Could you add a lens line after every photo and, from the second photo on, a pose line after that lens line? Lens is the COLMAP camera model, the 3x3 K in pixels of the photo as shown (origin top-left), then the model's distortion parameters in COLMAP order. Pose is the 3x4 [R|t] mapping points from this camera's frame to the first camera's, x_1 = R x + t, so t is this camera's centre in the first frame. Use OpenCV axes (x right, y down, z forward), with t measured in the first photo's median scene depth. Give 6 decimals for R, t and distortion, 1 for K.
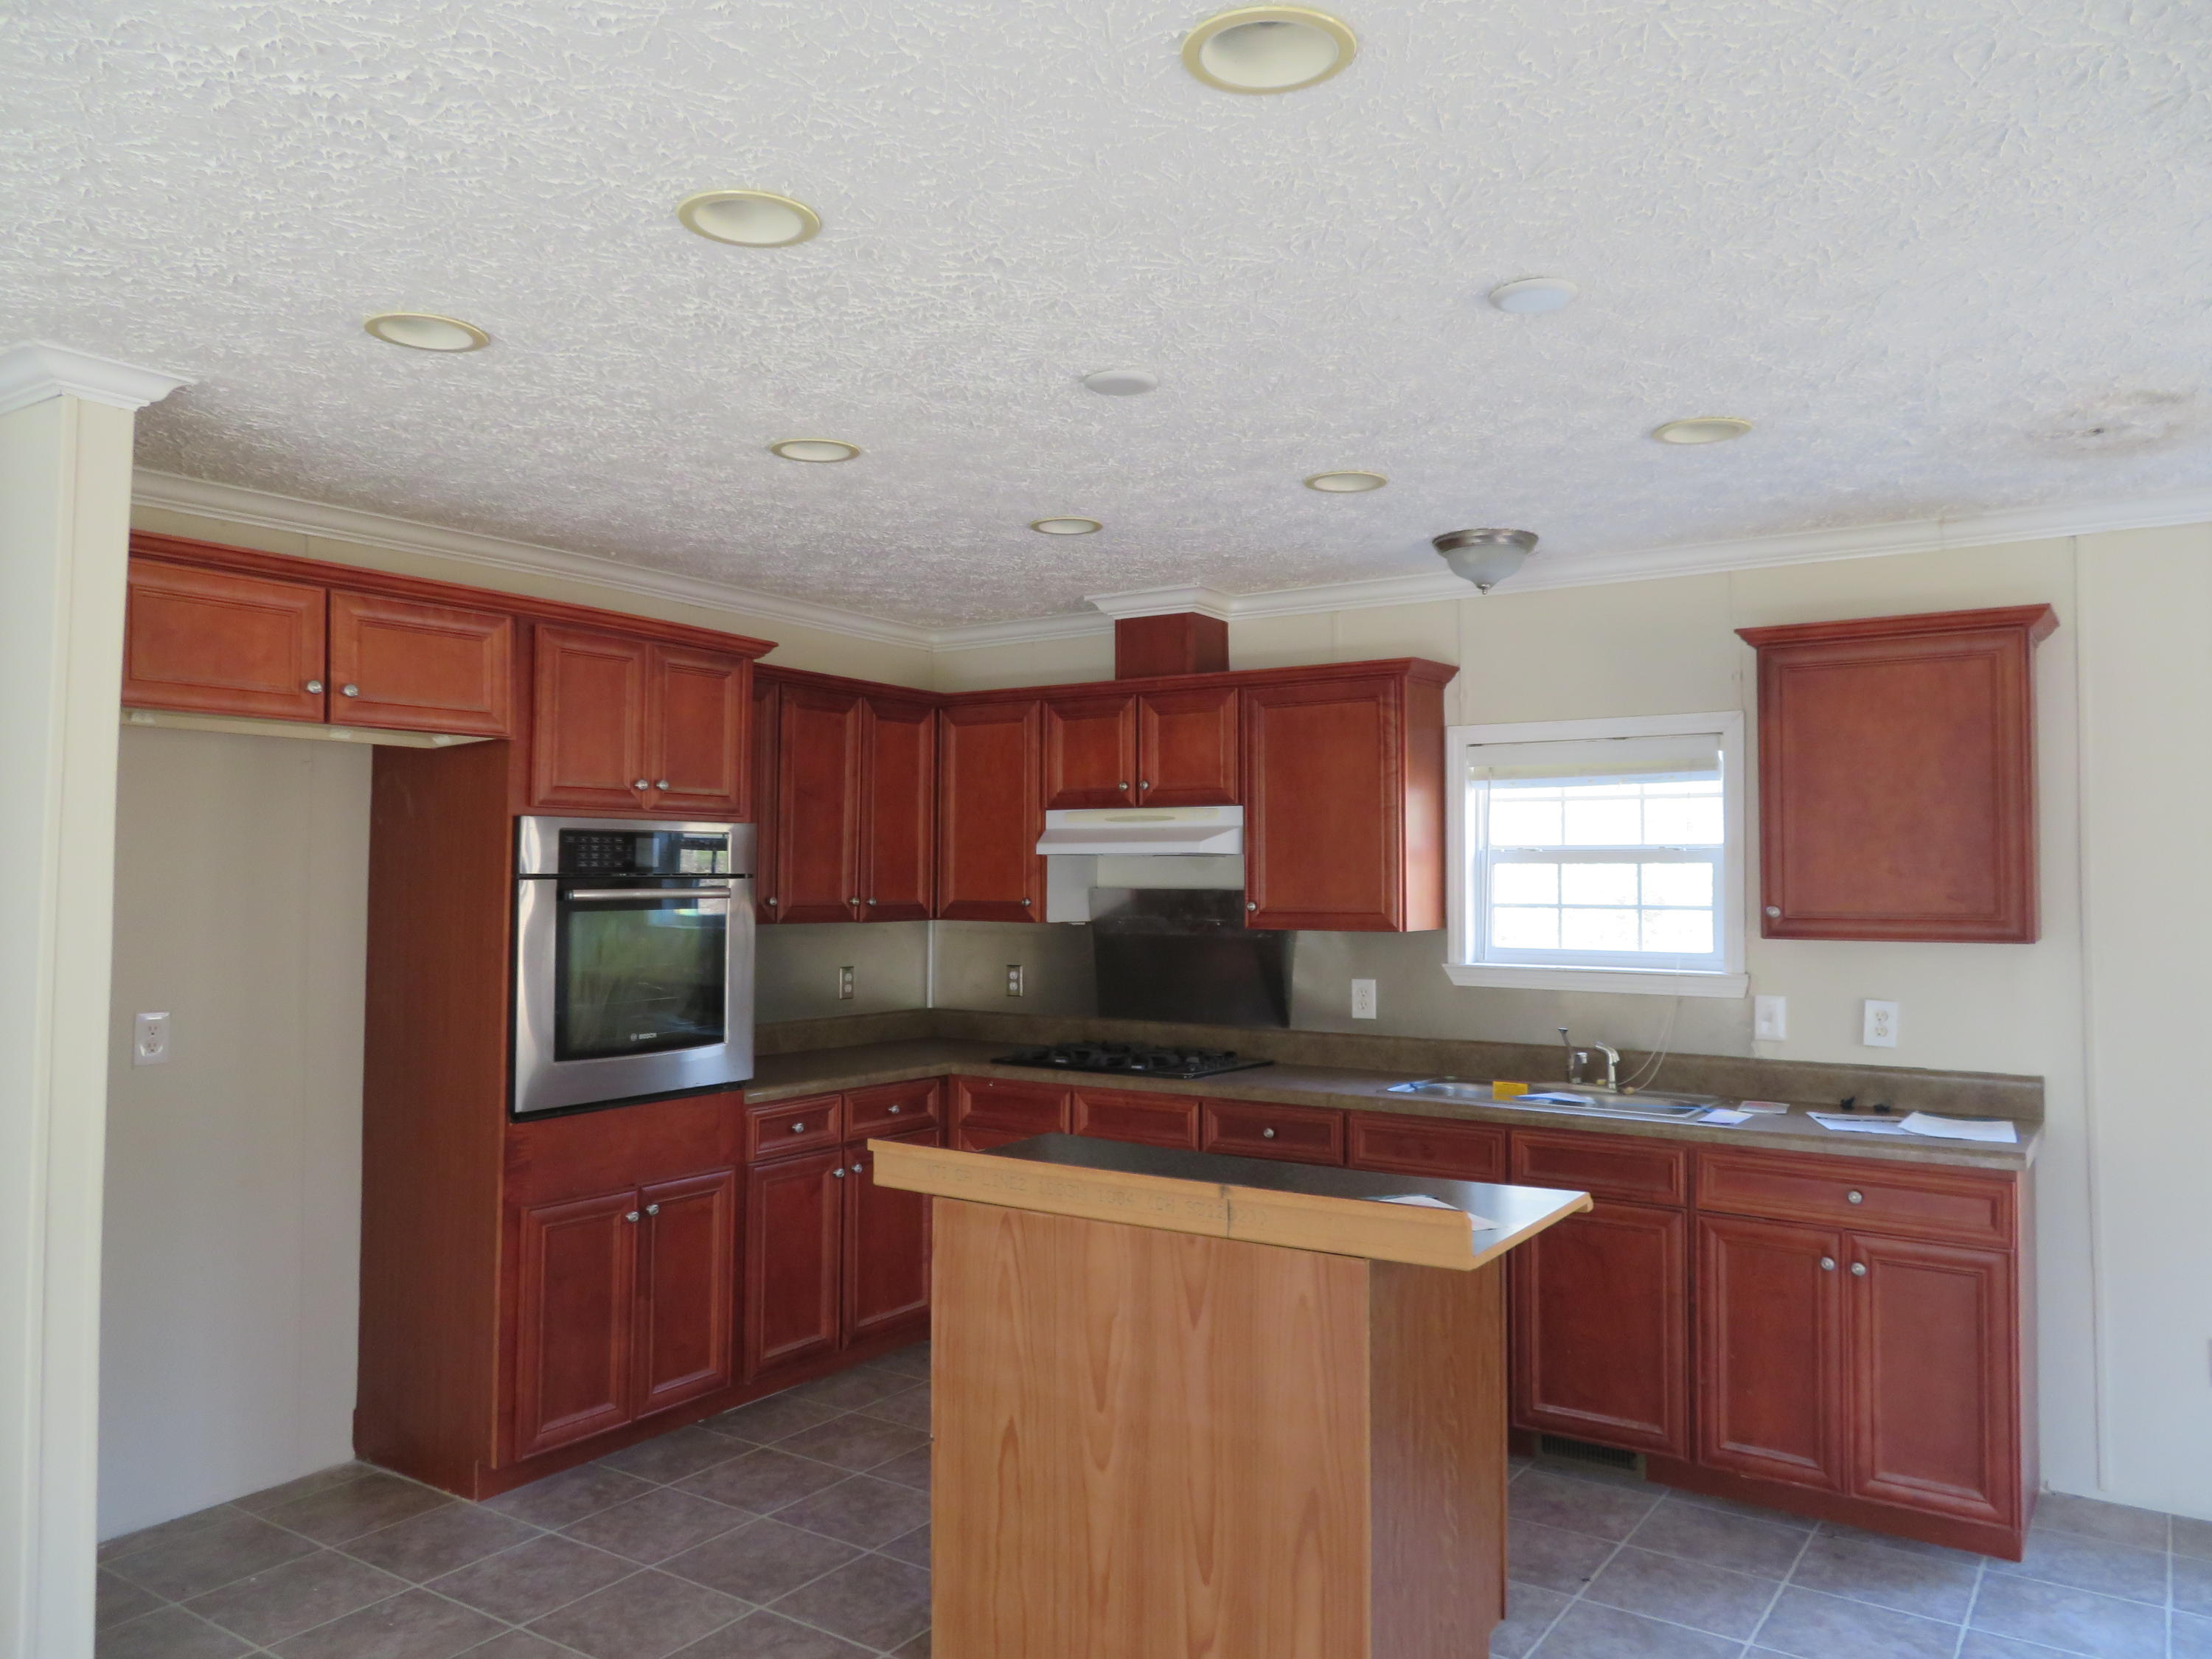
lens RADIAL K [[1583.0, 0, 1105.8], [0, 1583.0, 826.0], [0, 0, 1]] dist [-0.008575, 0.004657]
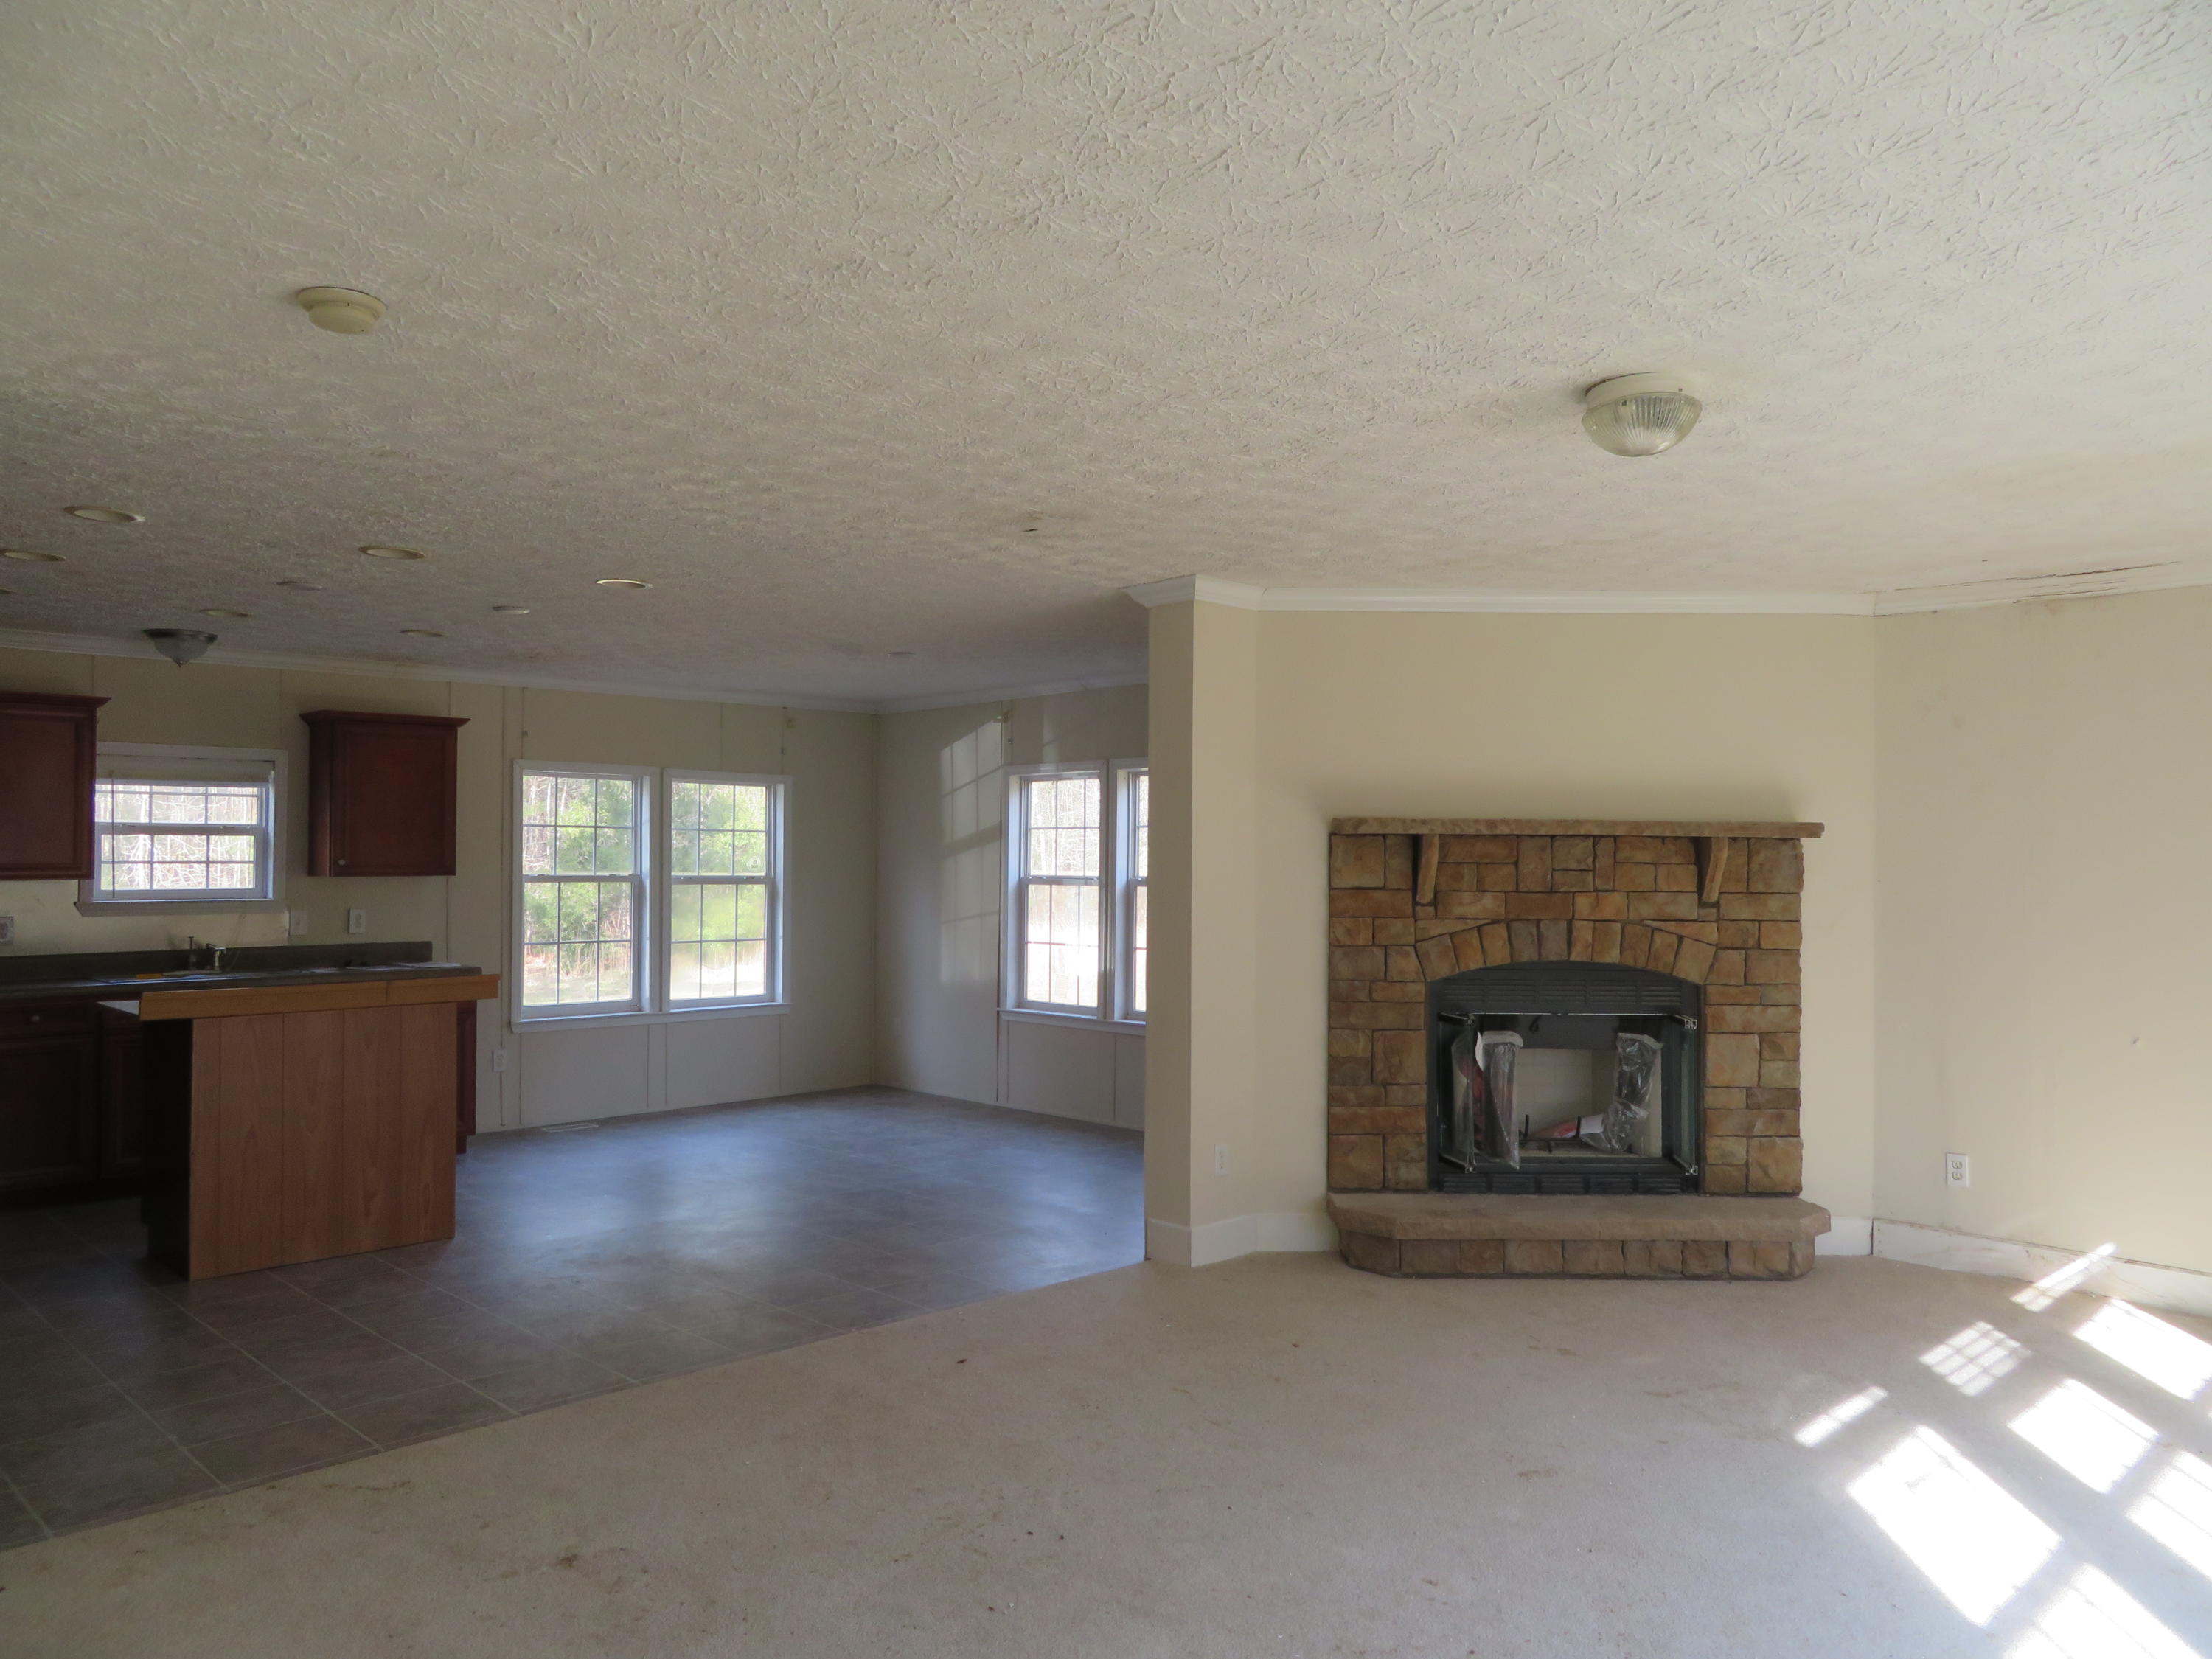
lens RADIAL K [[1583.0, 0, 1102.7], [0, 1583.0, 821.5], [0, 0, 1]] dist [-0.008575, 0.004657]
pose [[0.195052, 0.020281, 0.980583, -1.301963], [-0.031856, 0.999390, -0.014333, 0.003661], [-0.980275, -0.028441, 0.195579, -0.271480]]
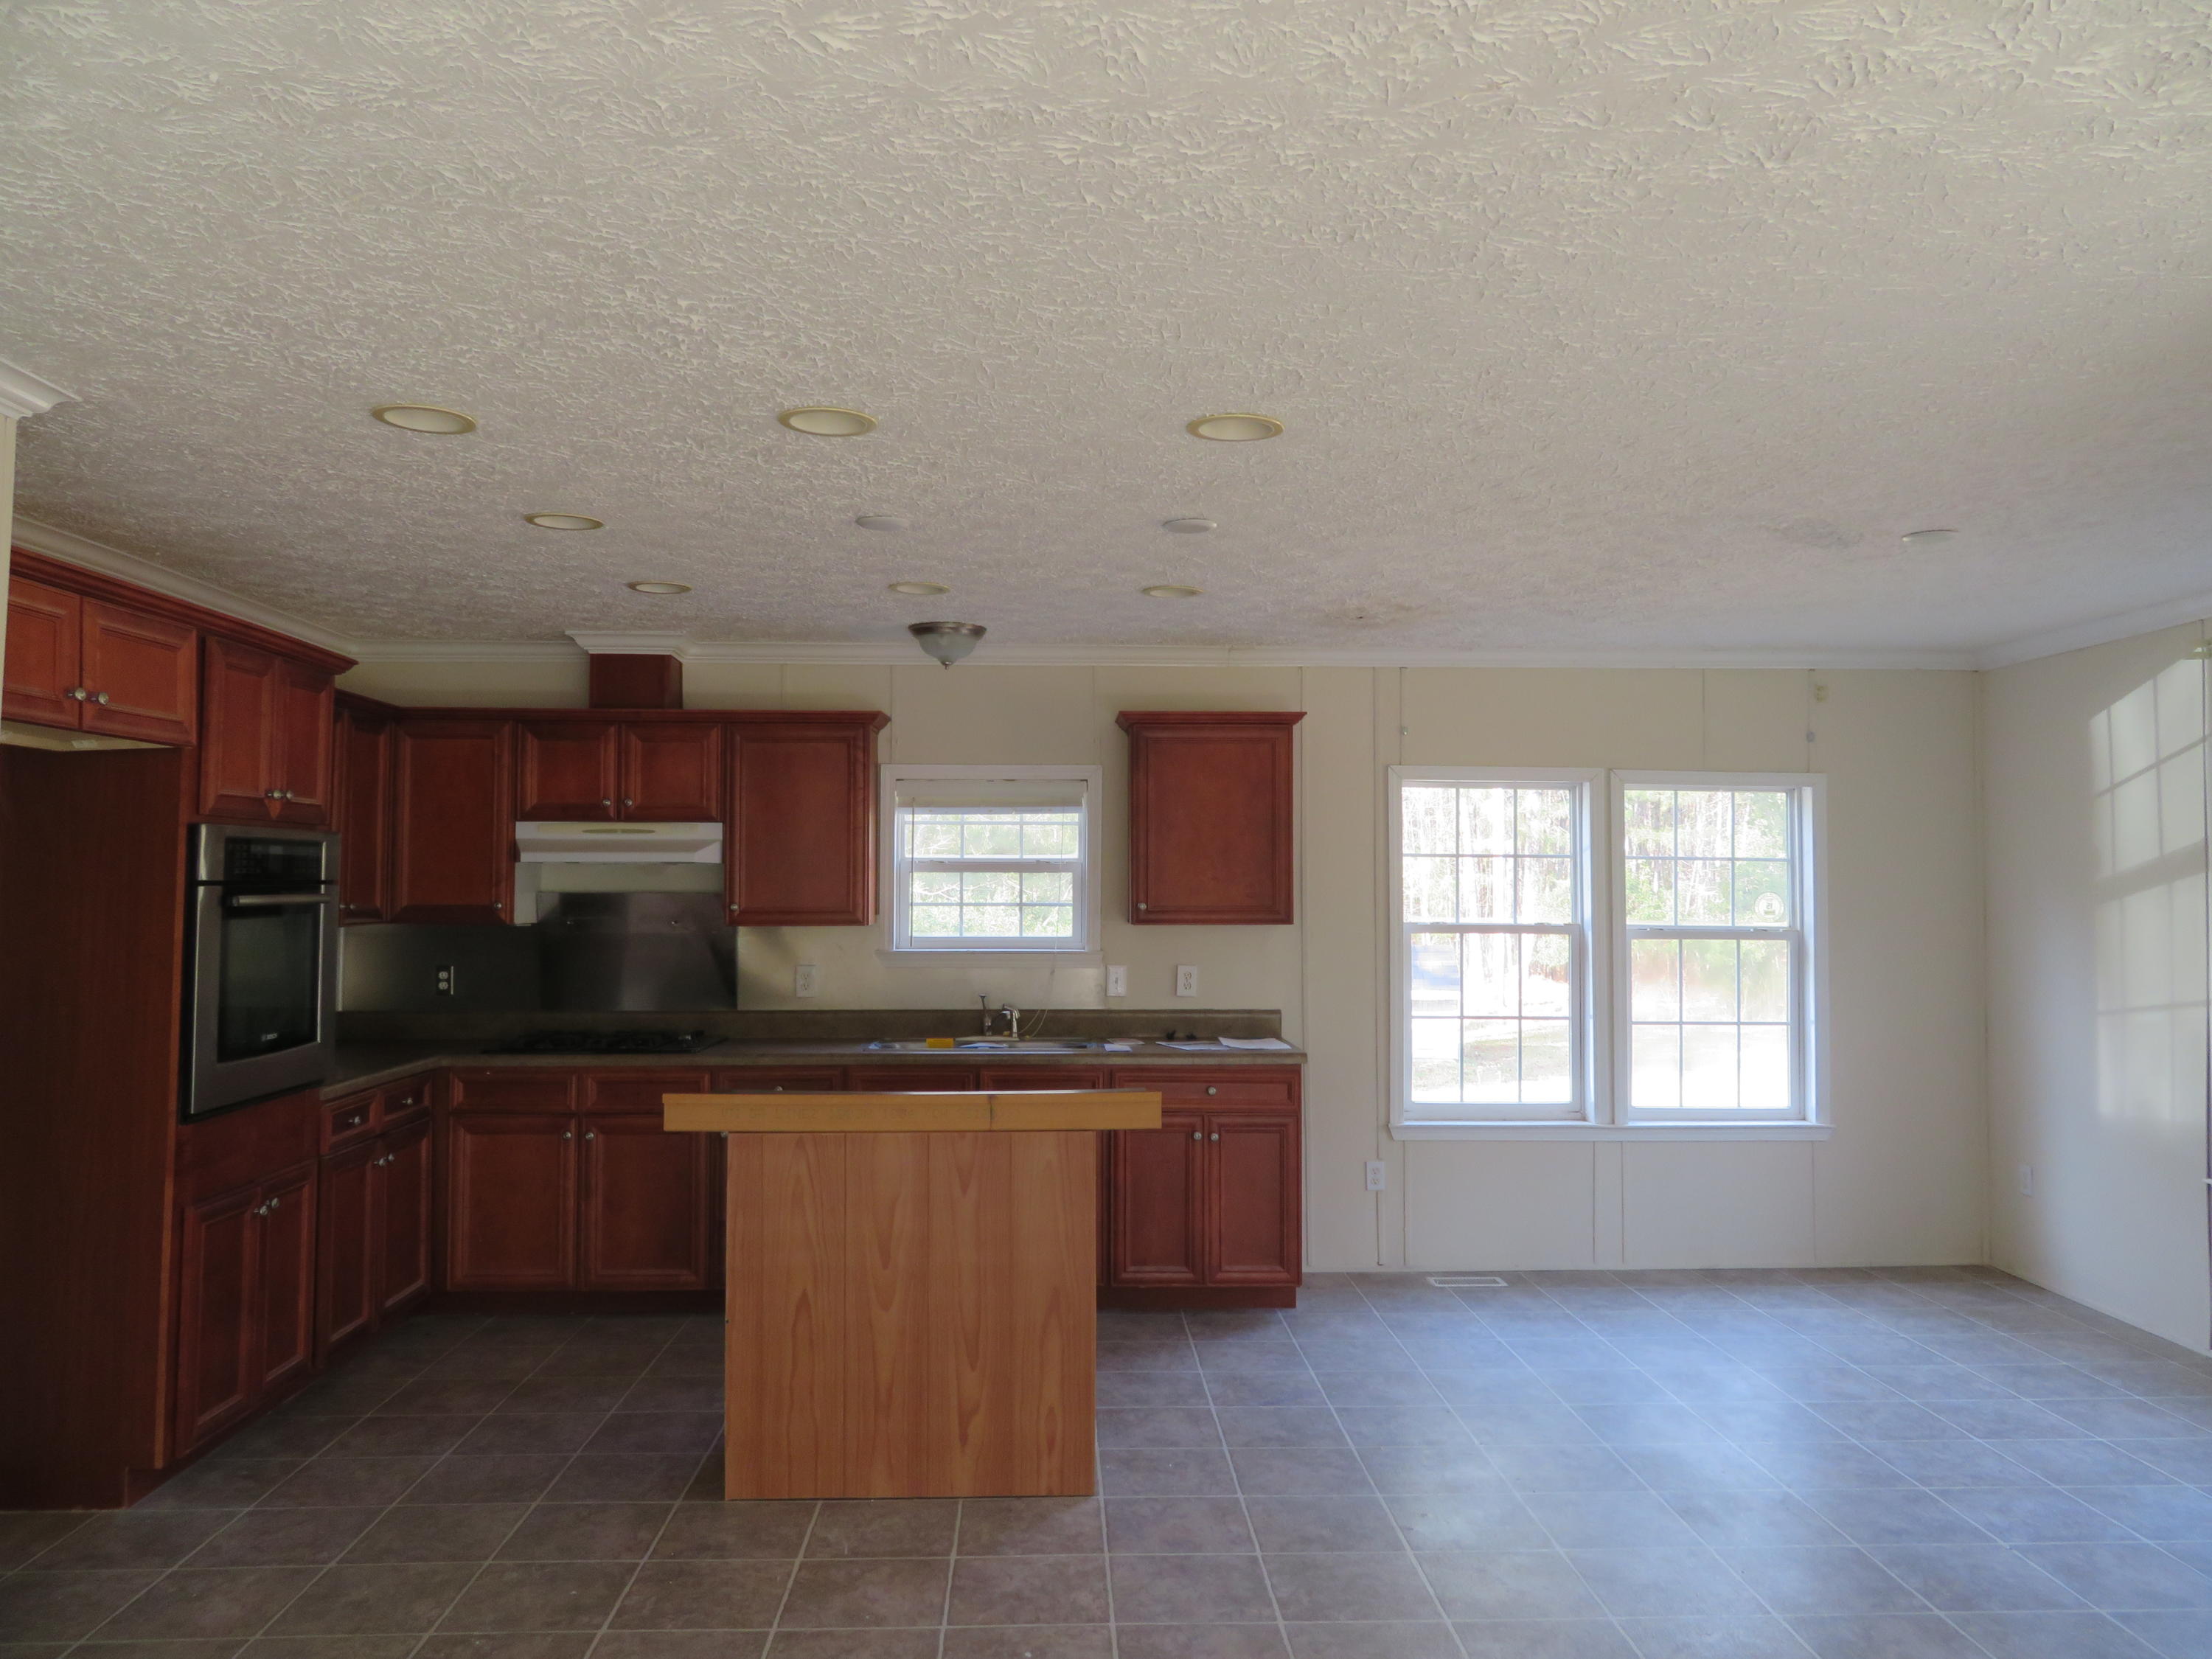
lens RADIAL K [[1583.0, 0, 1102.9], [0, 1583.0, 824.9], [0, 0, 1]] dist [-0.008575, 0.004657]
pose [[0.806790, 0.020759, 0.590473, -0.492197], [-0.019166, 0.999776, -0.008961, -0.007648], [-0.590527, -0.004087, 0.807007, -0.167799]]
